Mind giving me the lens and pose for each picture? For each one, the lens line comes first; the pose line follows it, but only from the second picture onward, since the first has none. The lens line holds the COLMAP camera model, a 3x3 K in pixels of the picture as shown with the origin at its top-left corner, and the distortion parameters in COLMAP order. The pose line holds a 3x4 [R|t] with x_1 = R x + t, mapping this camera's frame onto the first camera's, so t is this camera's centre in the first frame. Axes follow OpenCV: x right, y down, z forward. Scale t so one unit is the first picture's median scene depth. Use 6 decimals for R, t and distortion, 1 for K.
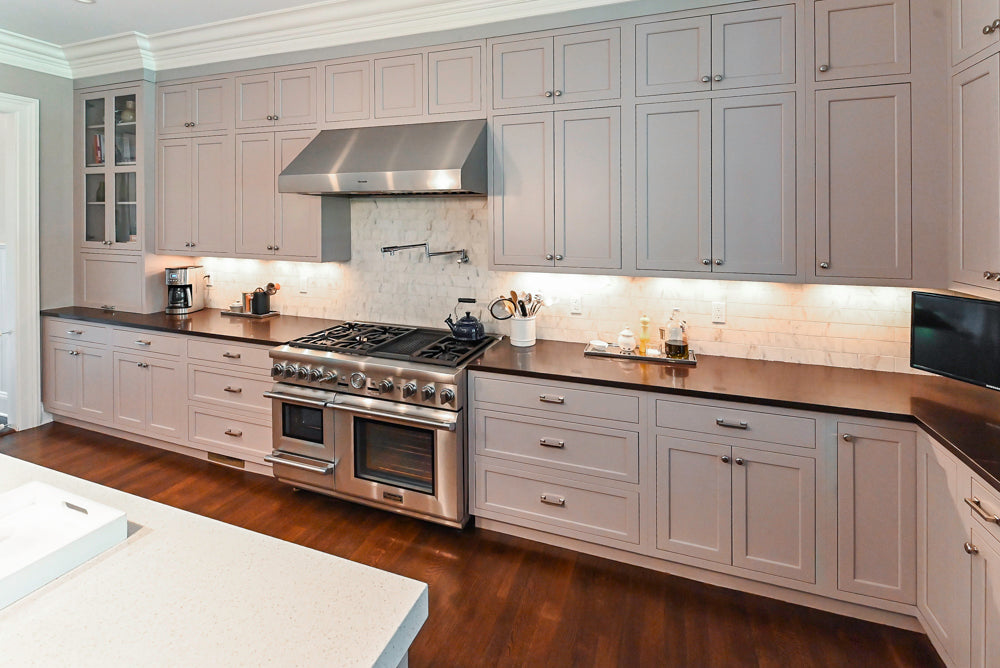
lens RADIAL K [[440.1, 0, 505.5], [0, 440.1, 229.1], [0, 0, 1]] dist [0.000927, 0.000209]
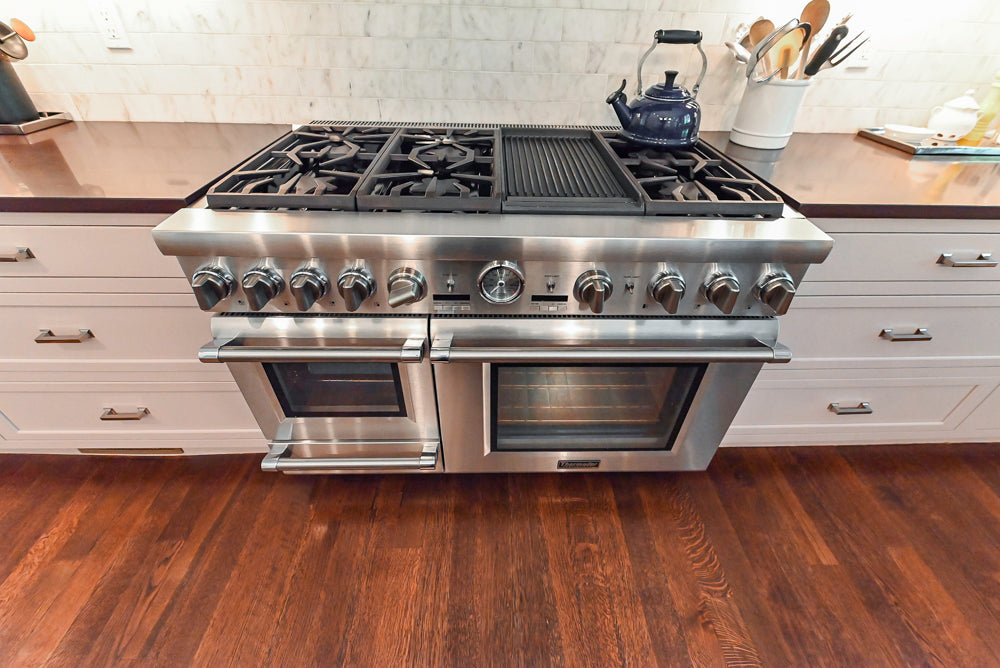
lens RADIAL K [[419.1, 0, 505.5], [0, 419.1, 318.0], [0, 0, 1]] dist [-0.001105, -0.004409]
pose [[0.936249, -0.199805, 0.288991, -0.380098], [-0.011352, 0.804912, 0.593286, 0.143363], [-0.351154, -0.558744, 0.751330, 0.634720]]
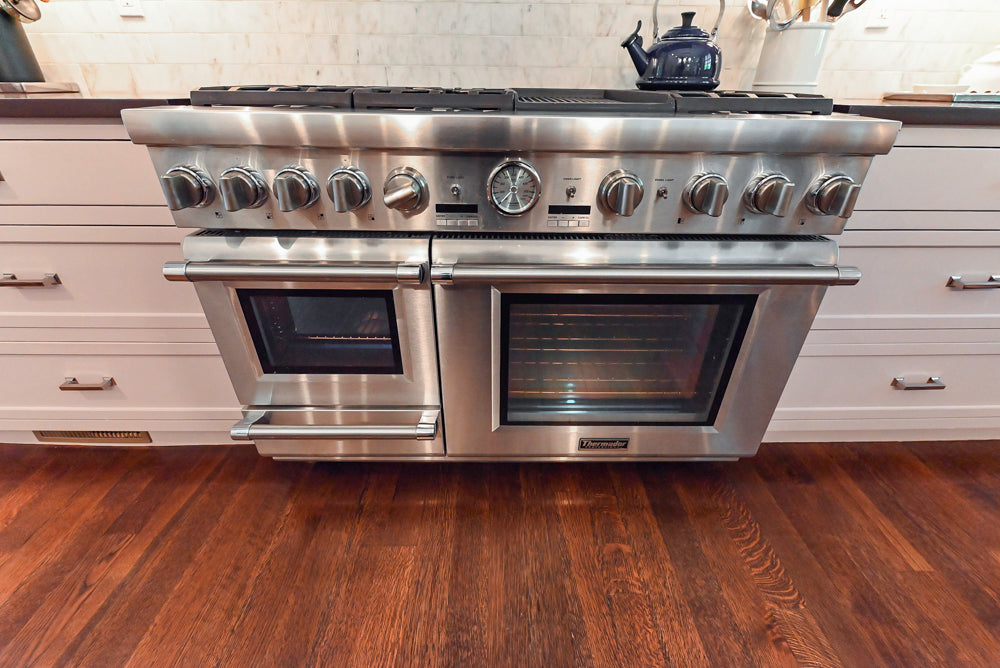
lens RADIAL K [[419.1, 0, 502.1], [0, 419.1, 318.1], [0, 0, 1]] dist [-0.001105, -0.004409]
pose [[0.942234, -0.160347, 0.294082, -0.388074], [0.001398, 0.879847, 0.475254, 0.248152], [-0.334953, -0.447389, 0.829246, 0.624376]]
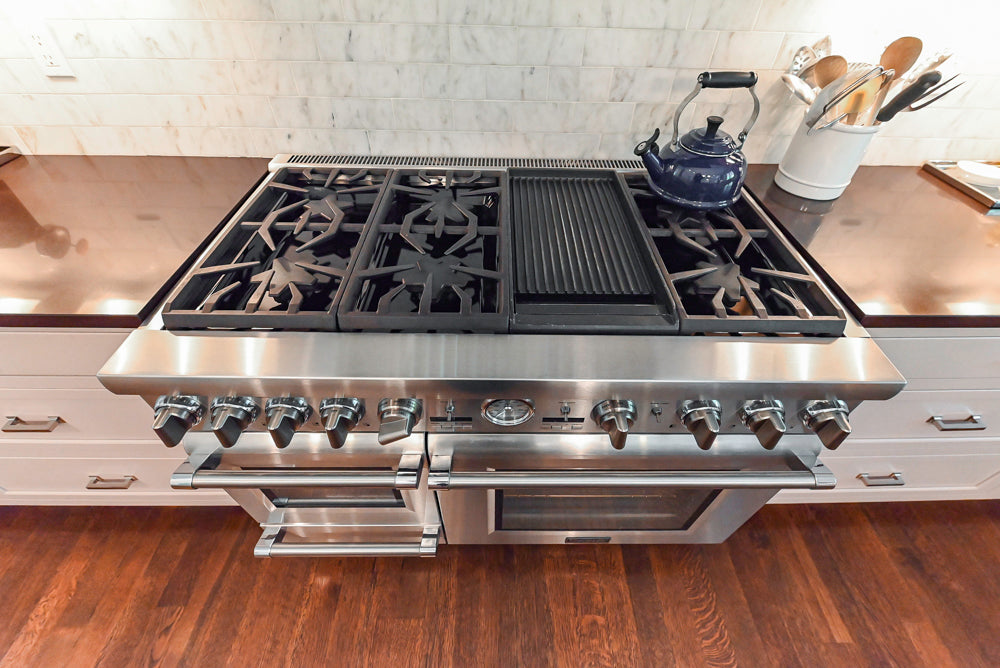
lens RADIAL K [[419.1, 0, 503.8], [0, 419.1, 318.1], [0, 0, 1]] dist [-0.001105, -0.004409]
pose [[0.941730, -0.224430, 0.250550, -0.346625], [-0.007765, 0.730164, 0.683228, 0.082706], [-0.336279, -0.645362, 0.685875, 0.733360]]
